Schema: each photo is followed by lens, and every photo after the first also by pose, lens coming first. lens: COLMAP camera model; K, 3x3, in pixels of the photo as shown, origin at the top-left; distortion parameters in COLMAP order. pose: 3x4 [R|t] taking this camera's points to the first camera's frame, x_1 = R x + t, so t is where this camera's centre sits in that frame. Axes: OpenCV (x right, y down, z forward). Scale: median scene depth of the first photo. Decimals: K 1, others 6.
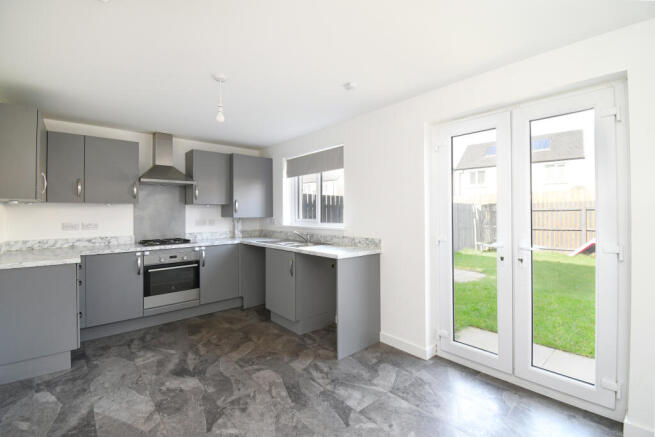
lens RADIAL K [[293.6, 0, 330.3], [0, 293.6, 213.6], [0, 0, 1]] dist [0.001698, -0.000255]
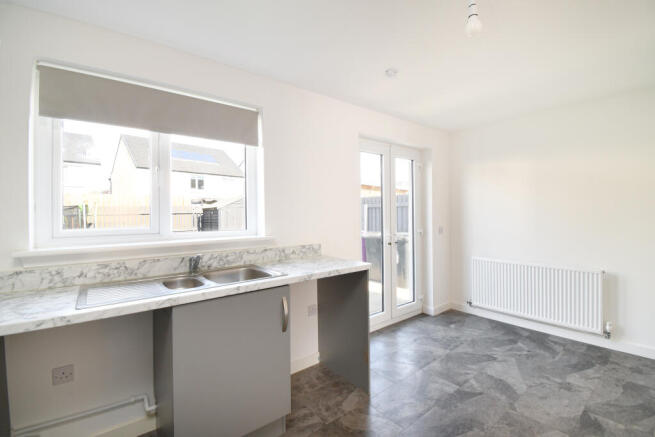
lens RADIAL K [[293.6, 0, 330.1], [0, 293.6, 215.0], [0, 0, 1]] dist [0.001698, -0.000255]
pose [[0.052390, -0.008523, 0.998590, -0.678334], [0.007612, 0.999938, 0.008135, -0.003791], [-0.998598, 0.007175, 0.052452, 0.915593]]
